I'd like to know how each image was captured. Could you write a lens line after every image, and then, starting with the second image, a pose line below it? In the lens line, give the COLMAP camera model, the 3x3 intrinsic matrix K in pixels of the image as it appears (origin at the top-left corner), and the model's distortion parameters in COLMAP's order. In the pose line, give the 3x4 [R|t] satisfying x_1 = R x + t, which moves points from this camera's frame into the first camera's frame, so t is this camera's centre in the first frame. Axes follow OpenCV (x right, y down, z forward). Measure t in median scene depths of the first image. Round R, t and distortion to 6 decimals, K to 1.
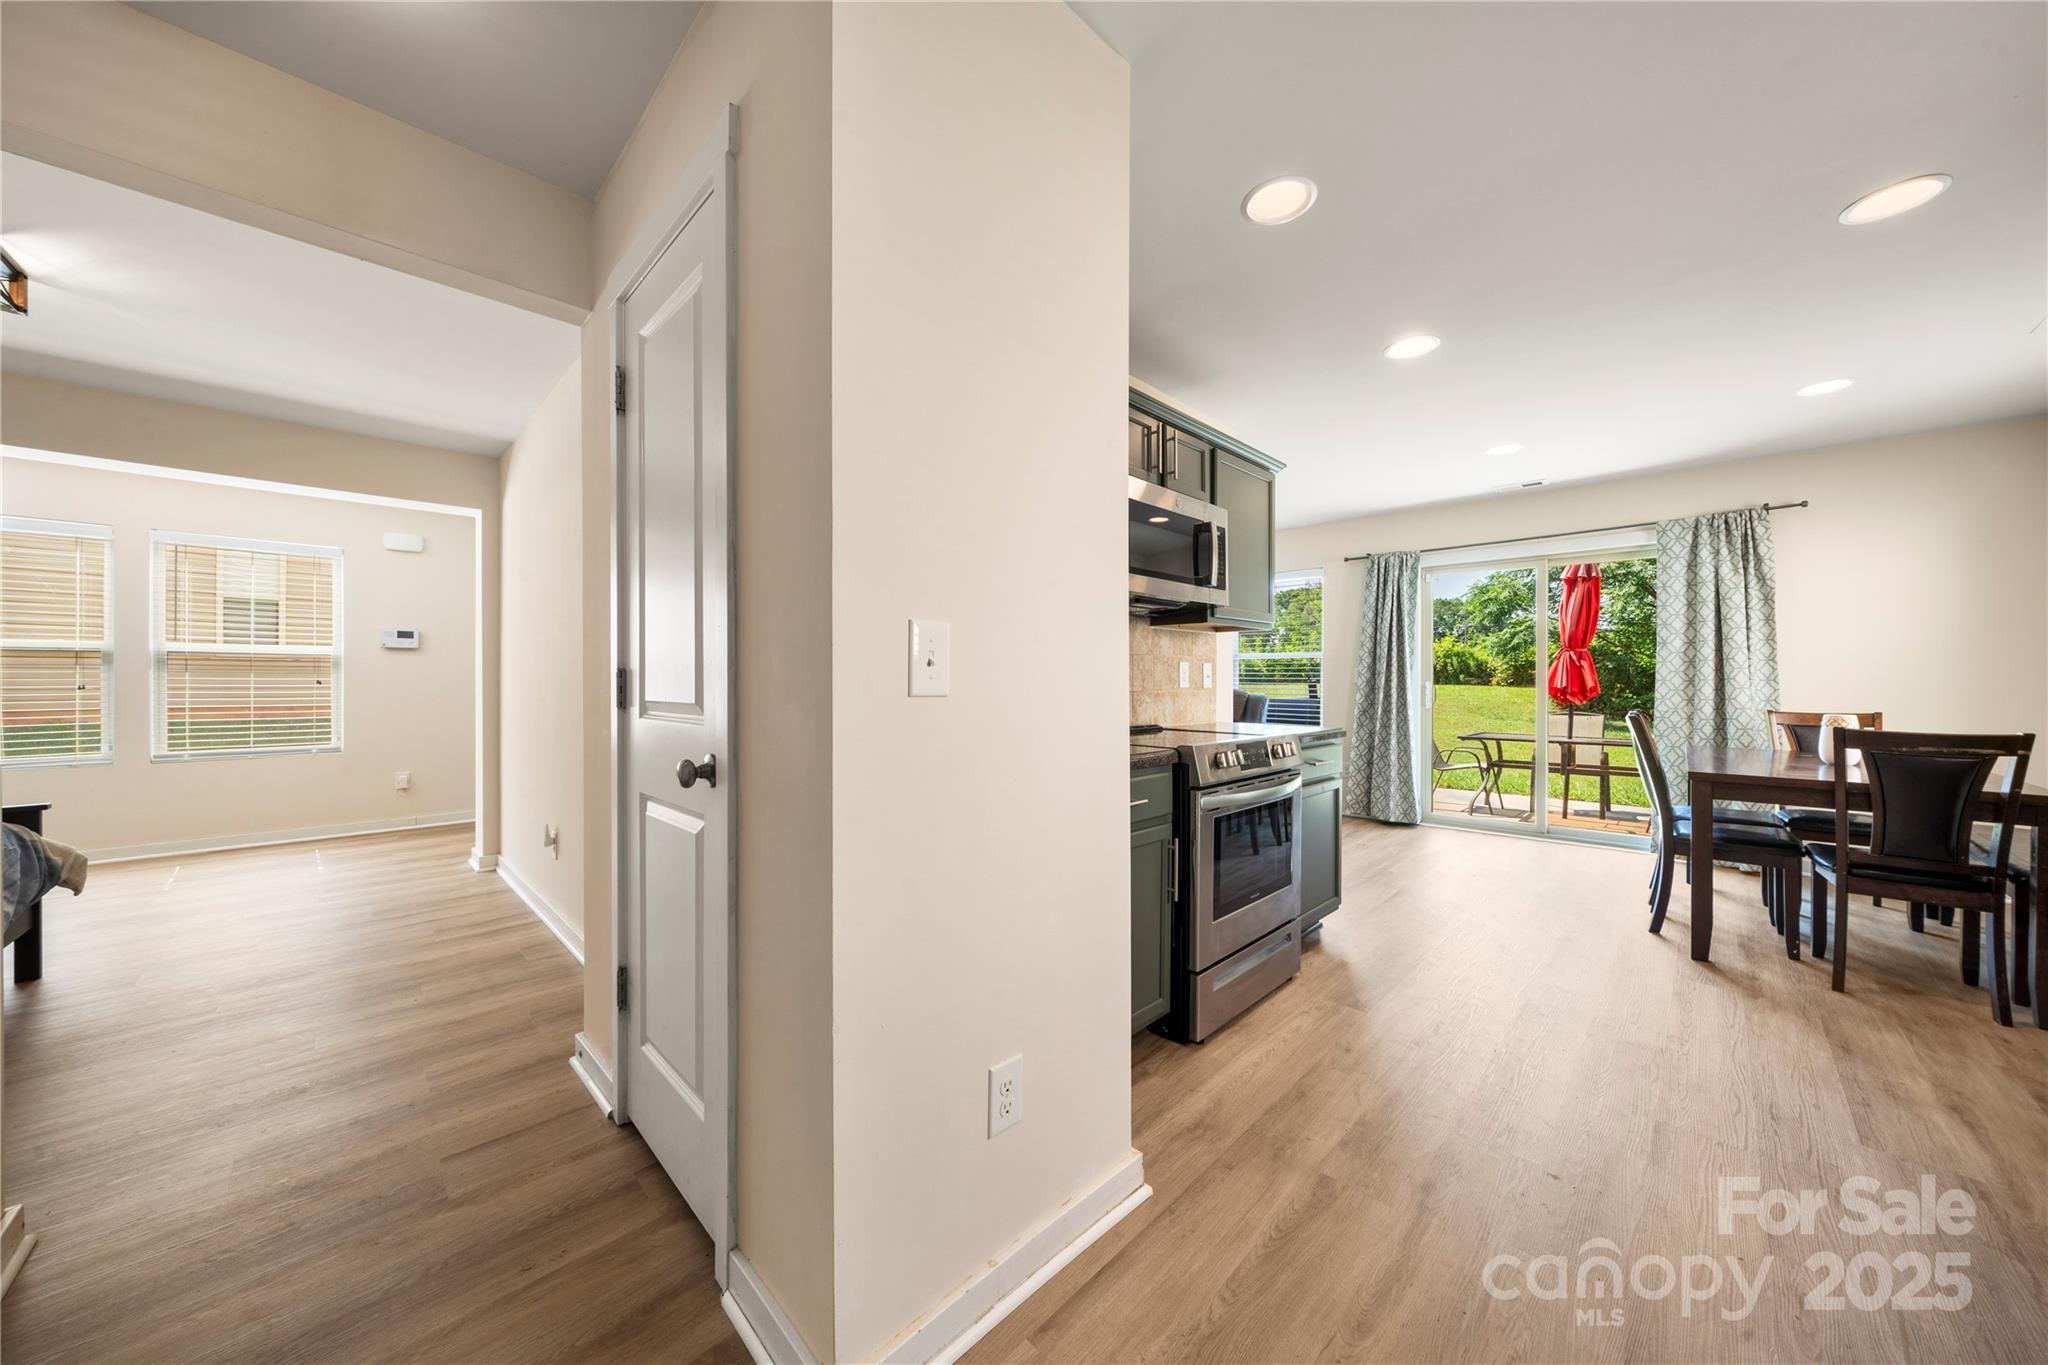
lens RADIAL K [[698.4, 0, 1018.6], [0, 698.4, 681.5], [0, 0, 1]] dist [-0.001481, -0.000279]
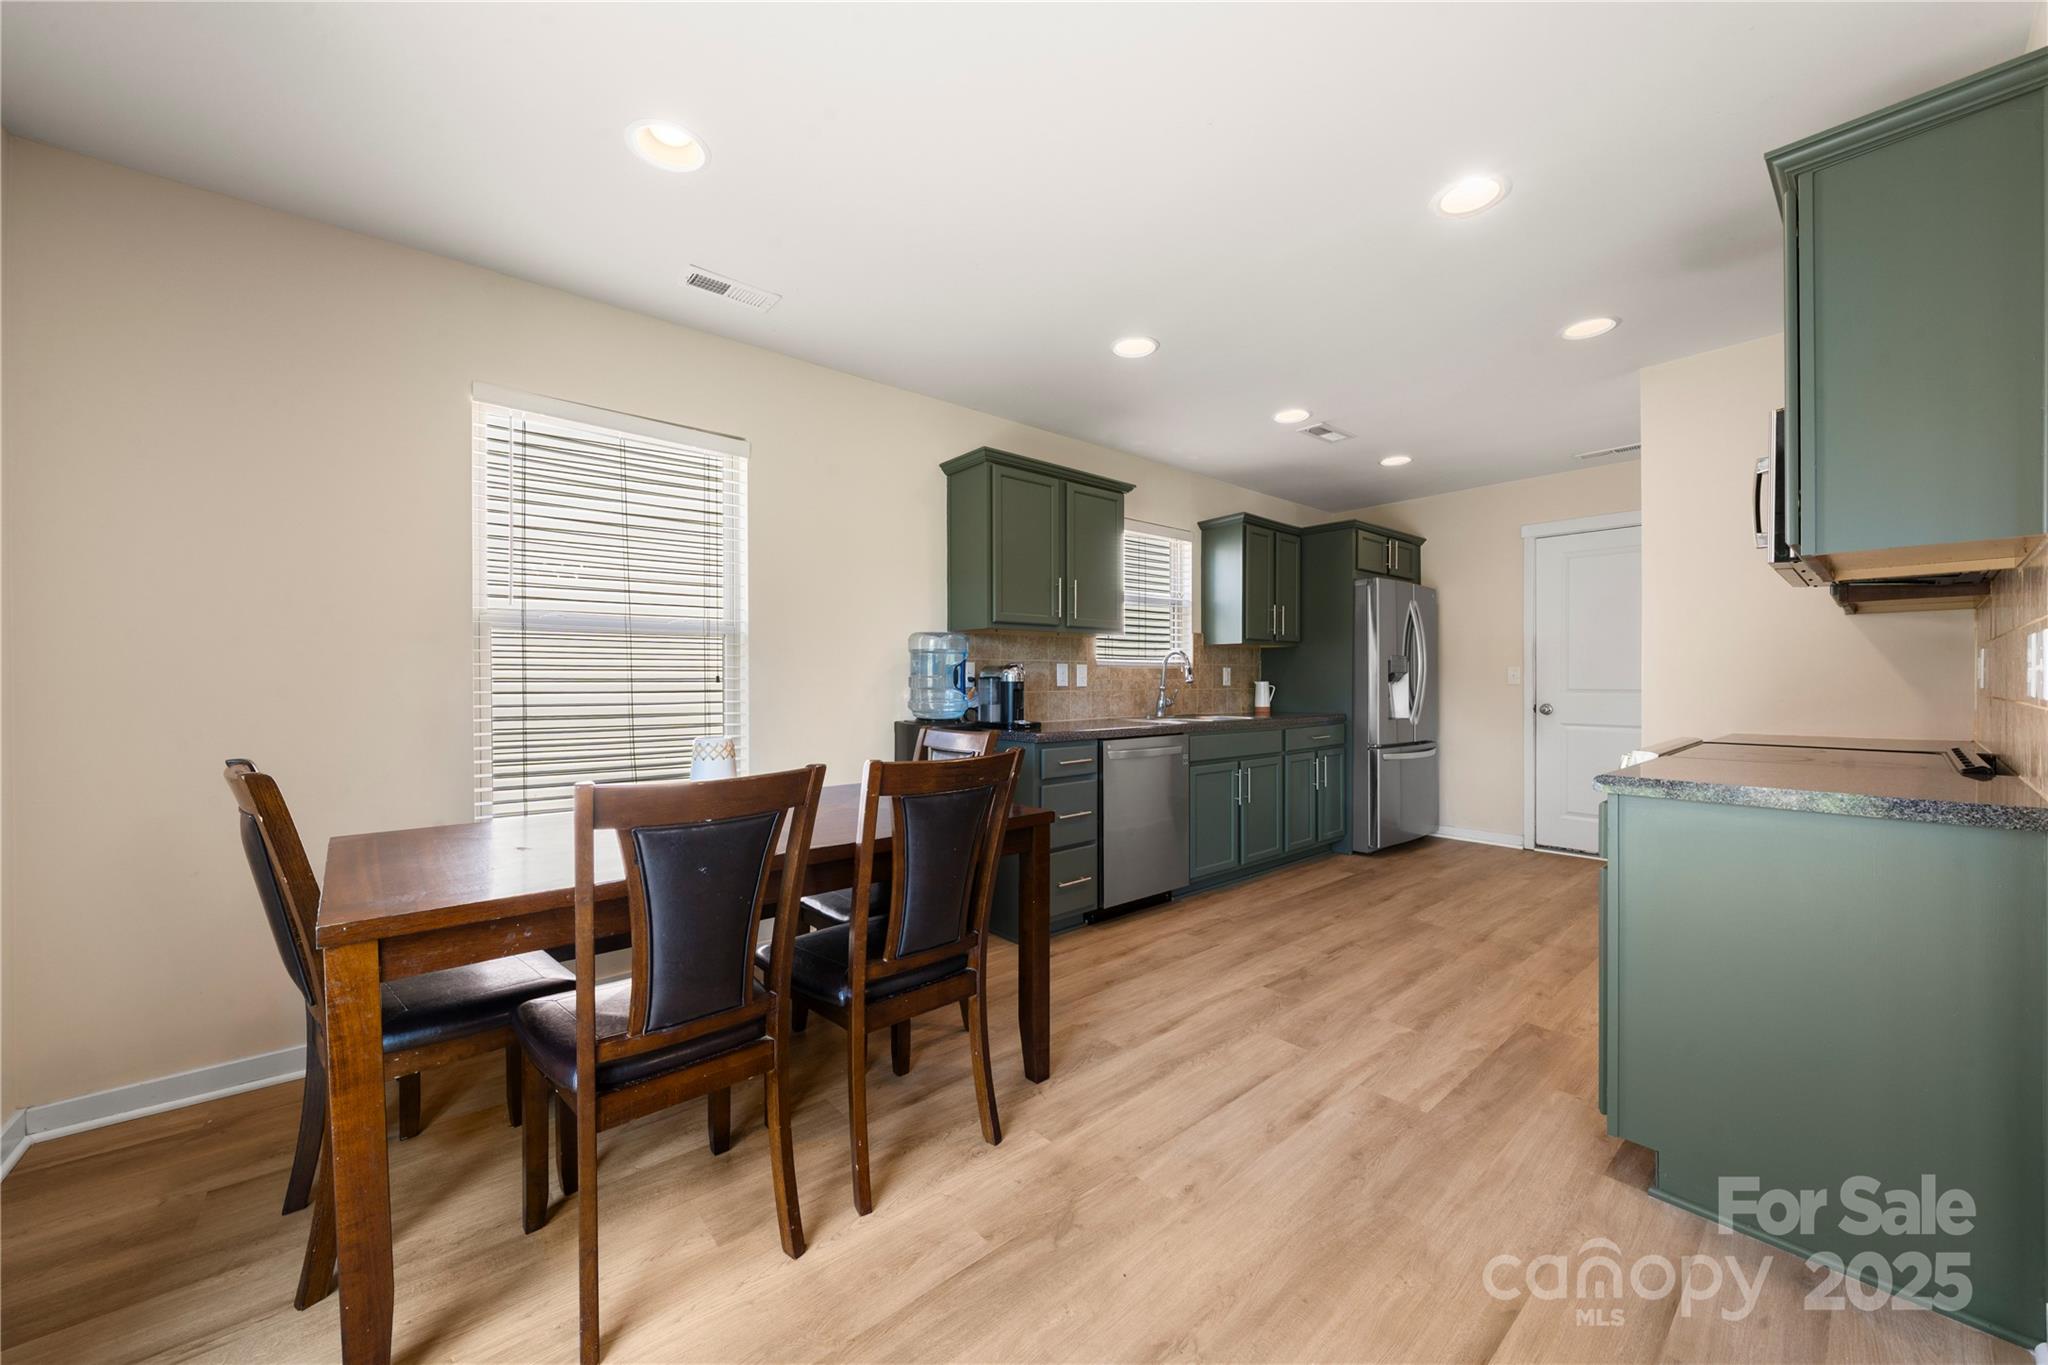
lens RADIAL K [[752.4, 0, 1024.0], [0, 752.4, 682.5], [0, 0, 1]] dist [0.006496, 0.000102]
pose [[-0.997103, -0.000529, 0.076062, 1.147521], [-0.000051, 0.999980, 0.006279, -0.005322], [-0.076064, 0.006257, -0.997083, 2.154227]]
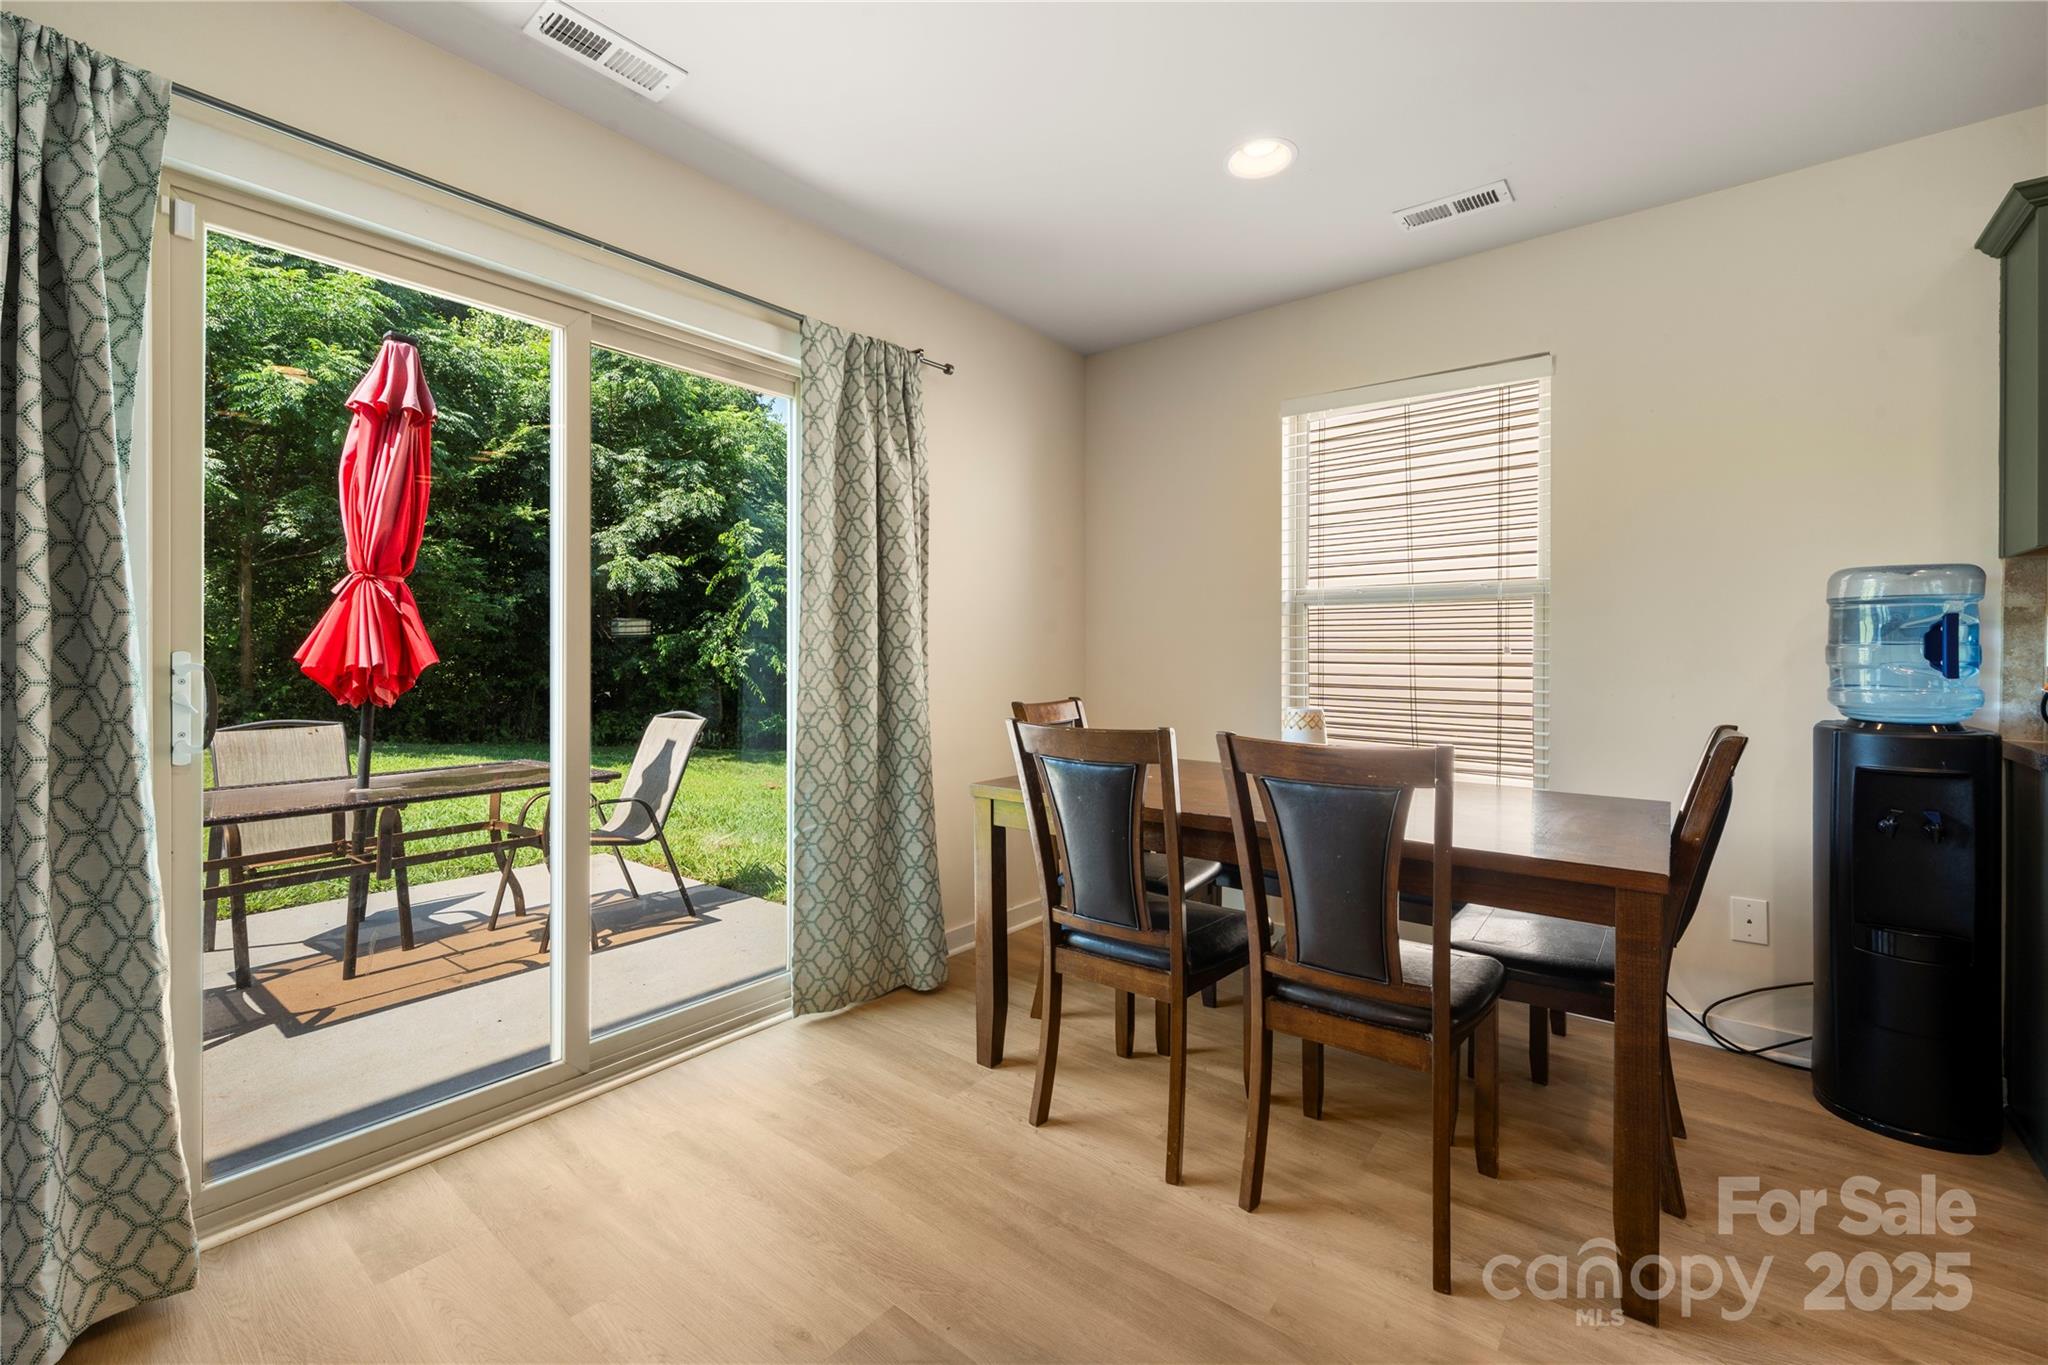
lens RADIAL K [[861.5, 0, 1022.8], [0, 861.5, 646.0], [0, 0, 1]] dist [-0.001234, -0.000469]
pose [[-0.090914, 0.005065, 0.995846, 0.588032], [-0.000361, 0.999987, -0.005119, -0.002533], [-0.995859, -0.000825, -0.090911, 1.723490]]
